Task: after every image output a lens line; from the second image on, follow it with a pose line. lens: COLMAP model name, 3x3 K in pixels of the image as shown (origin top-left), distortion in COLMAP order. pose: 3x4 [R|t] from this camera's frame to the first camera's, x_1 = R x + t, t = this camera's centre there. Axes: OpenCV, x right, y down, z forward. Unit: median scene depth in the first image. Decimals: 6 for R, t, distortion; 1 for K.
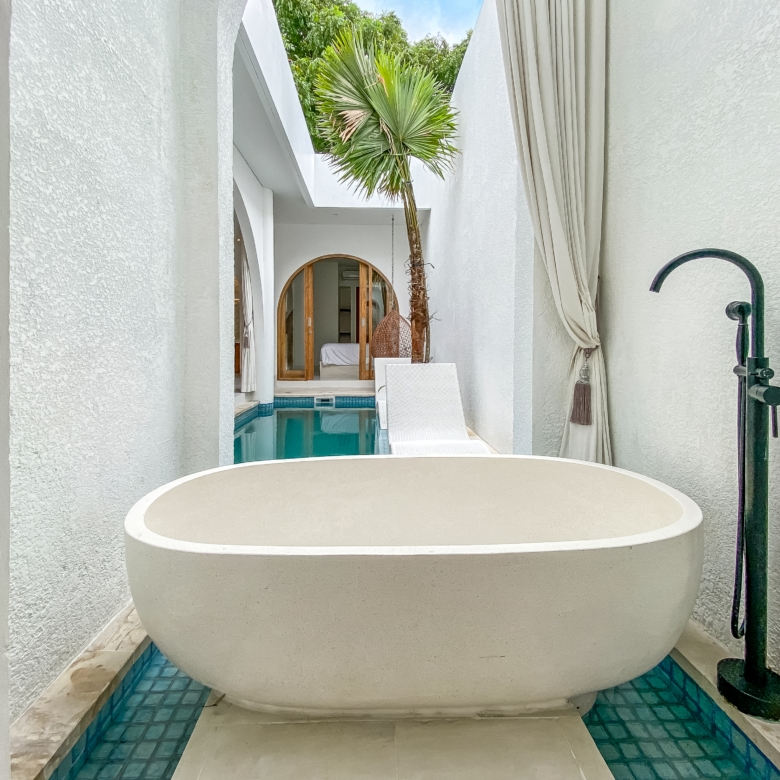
lens RADIAL K [[443.6, 0, 388.8], [0, 443.6, 348.9], [0, 0, 1]] dist [-0.006032, -0.004274]
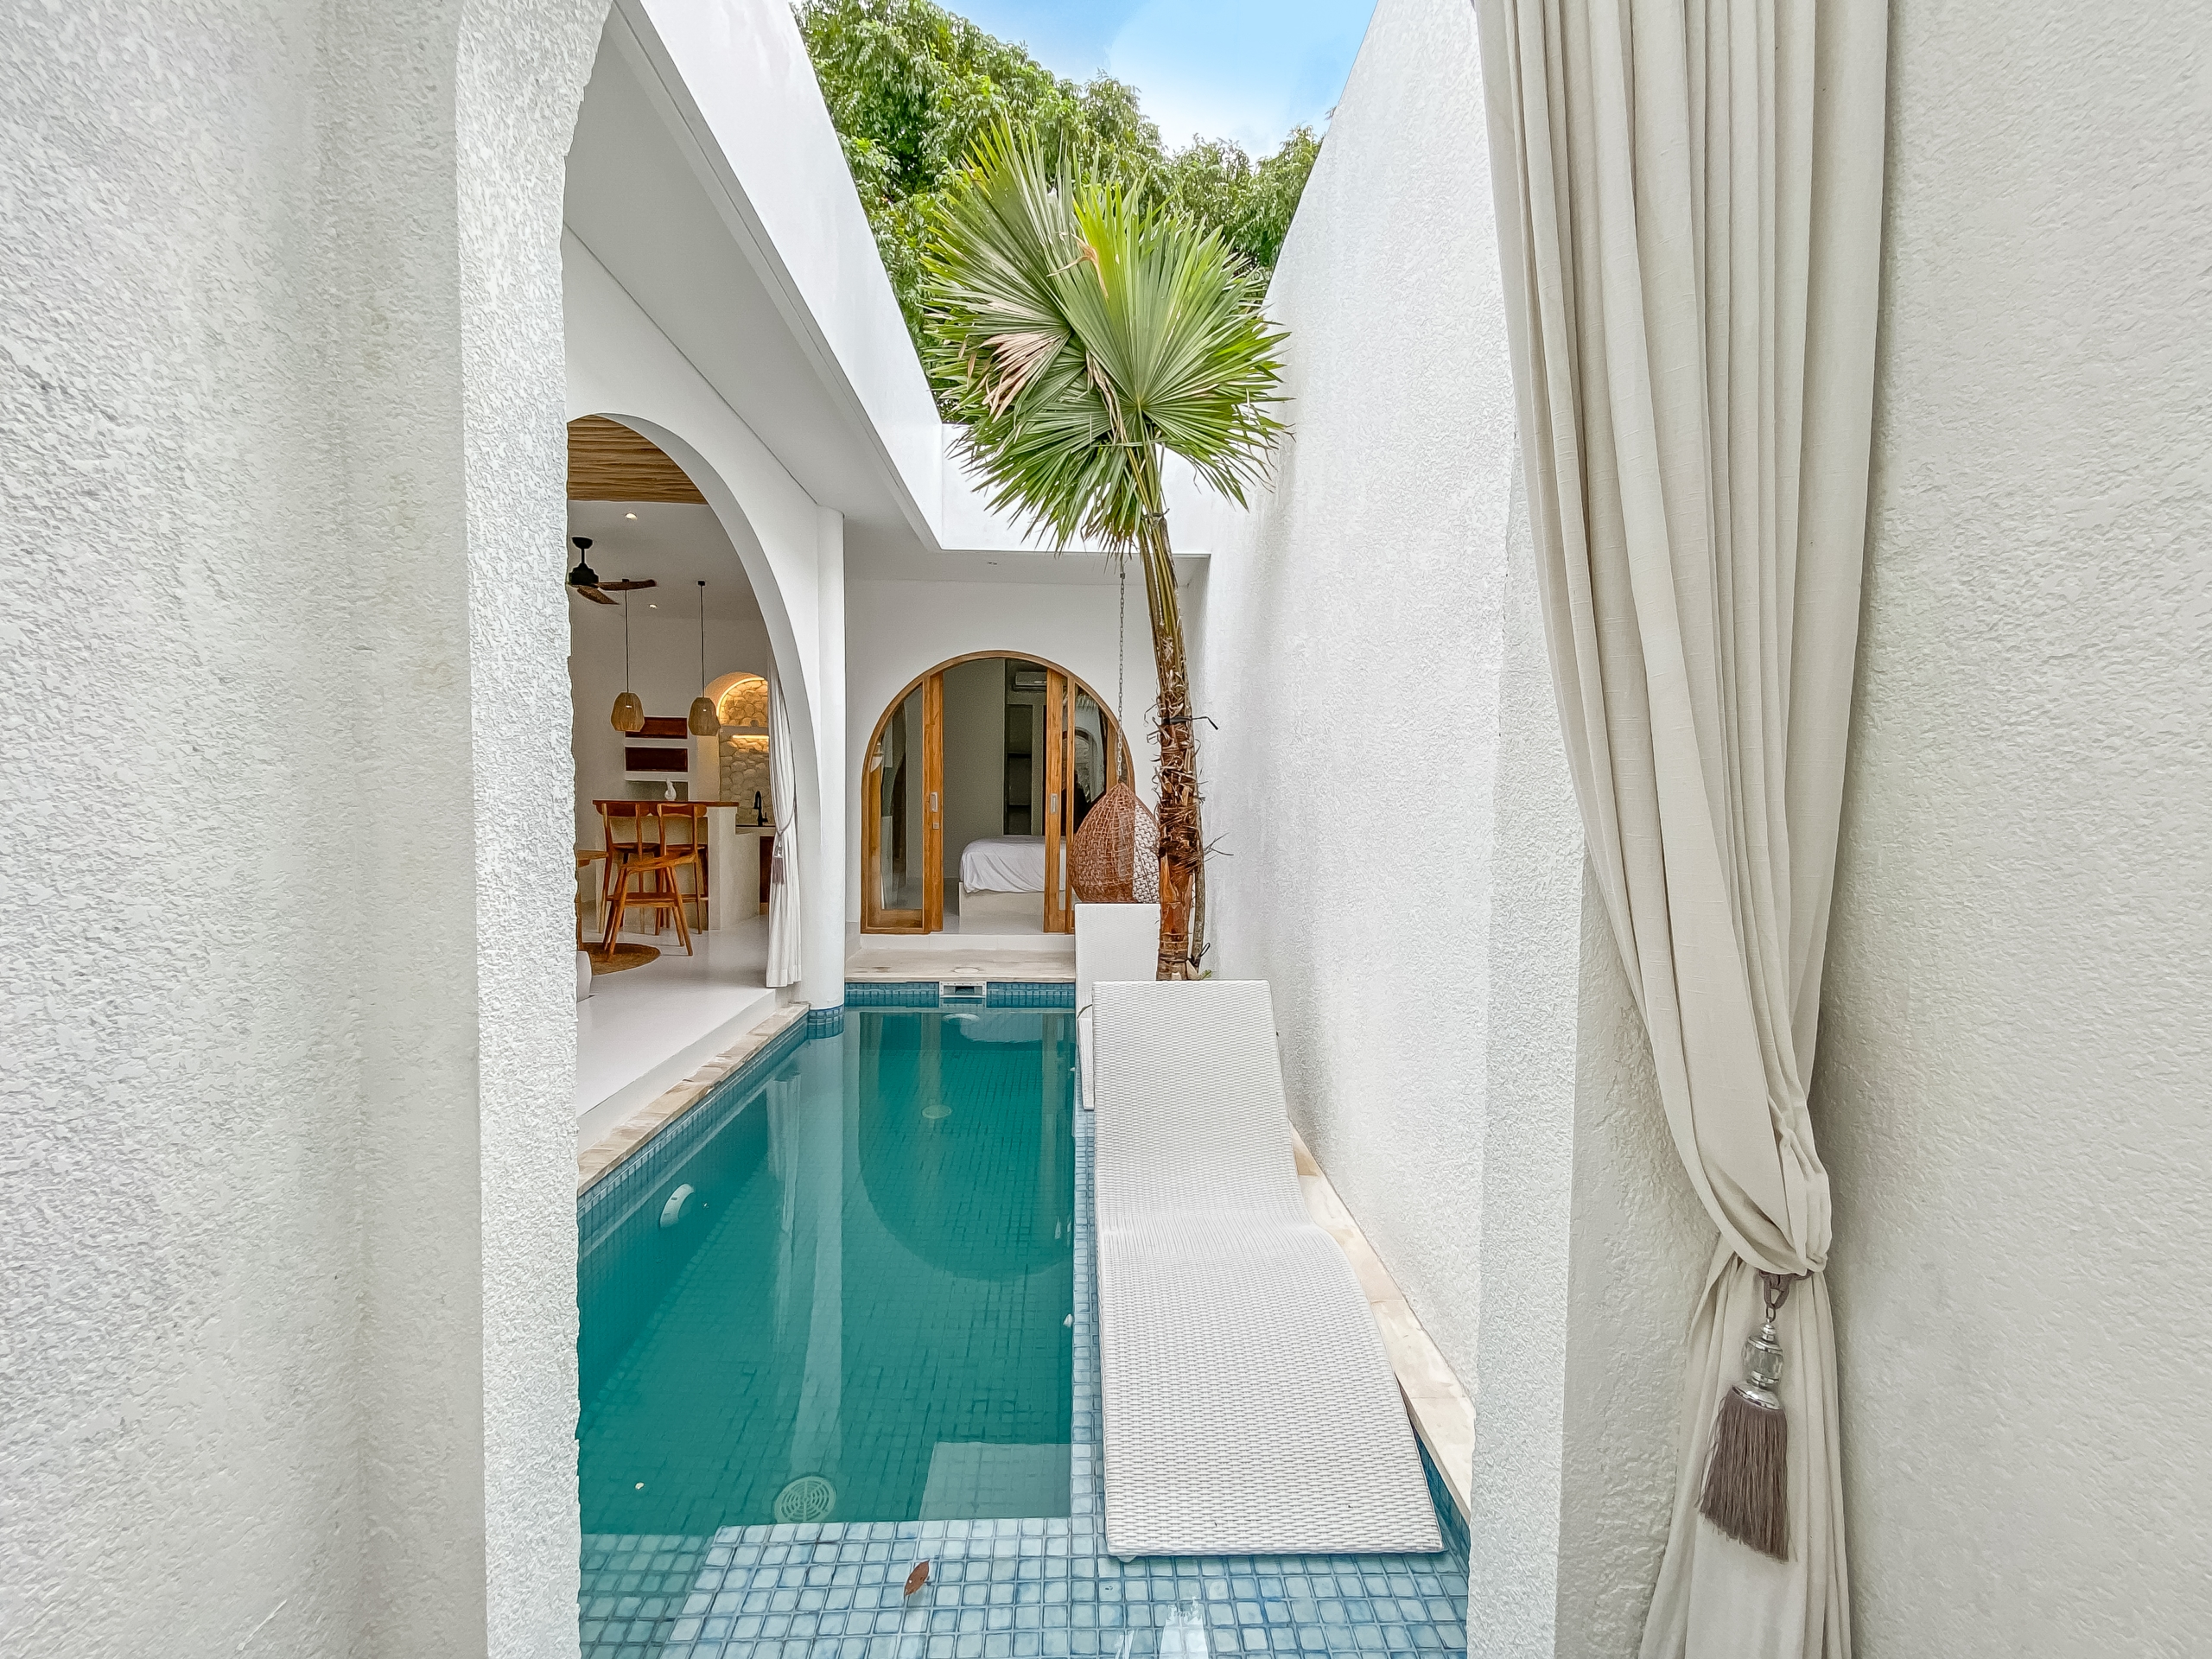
lens RADIAL K [[901.4, 0, 1097.6], [0, 901.4, 833.1], [0, 0, 1]] dist [0.010875, -0.010699]
pose [[0.999687, 0.012201, -0.021831, 0.011753], [-0.011424, 0.999309, 0.035357, -0.114571], [0.022247, -0.035097, 0.999136, 0.167984]]
